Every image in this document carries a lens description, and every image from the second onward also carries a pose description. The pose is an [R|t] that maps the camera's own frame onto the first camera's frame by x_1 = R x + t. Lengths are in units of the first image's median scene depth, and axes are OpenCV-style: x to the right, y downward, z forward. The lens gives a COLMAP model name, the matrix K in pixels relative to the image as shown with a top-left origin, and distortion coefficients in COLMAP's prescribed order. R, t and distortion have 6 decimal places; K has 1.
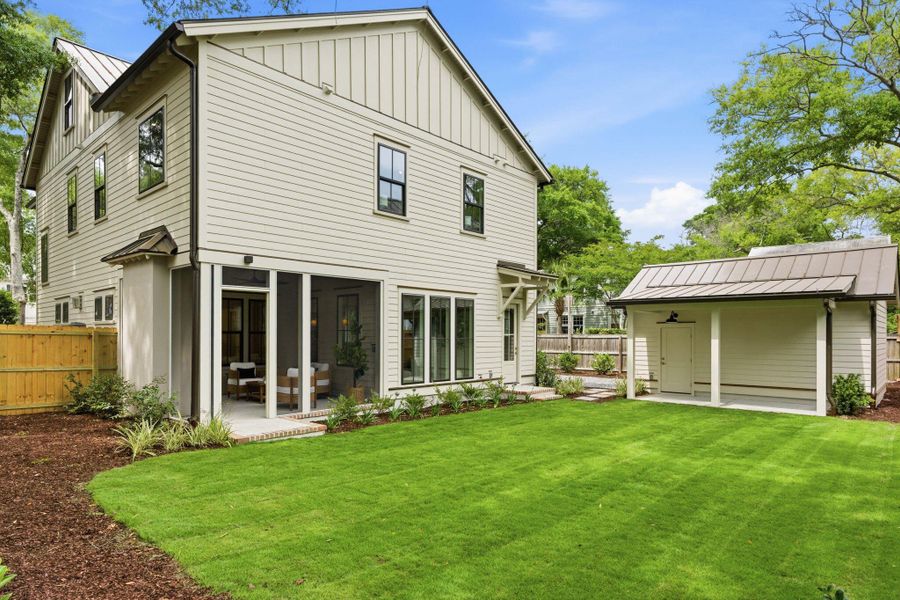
lens RADIAL K [[522.3, 0, 448.2], [0, 522.3, 336.3], [0, 0, 1]] dist [0.013785, -0.001613]
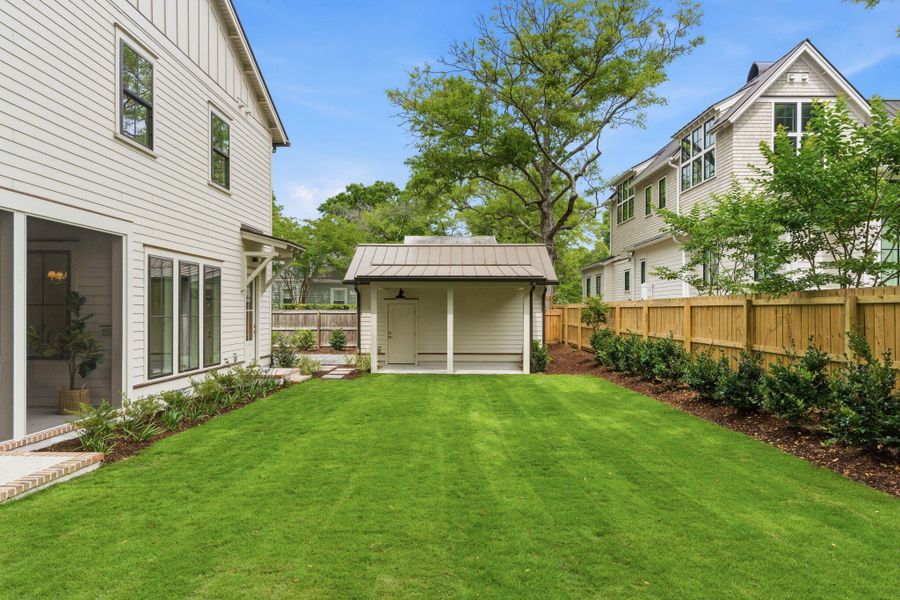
lens RADIAL K [[513.2, 0, 438.9], [0, 513.2, 313.3], [0, 0, 1]] dist [0.003382, 0.000875]
pose [[0.752710, -0.005638, 0.658328, -0.226517], [0.002914, 0.999982, 0.005232, -0.002286], [-0.658345, -0.002020, 0.752713, 0.167243]]
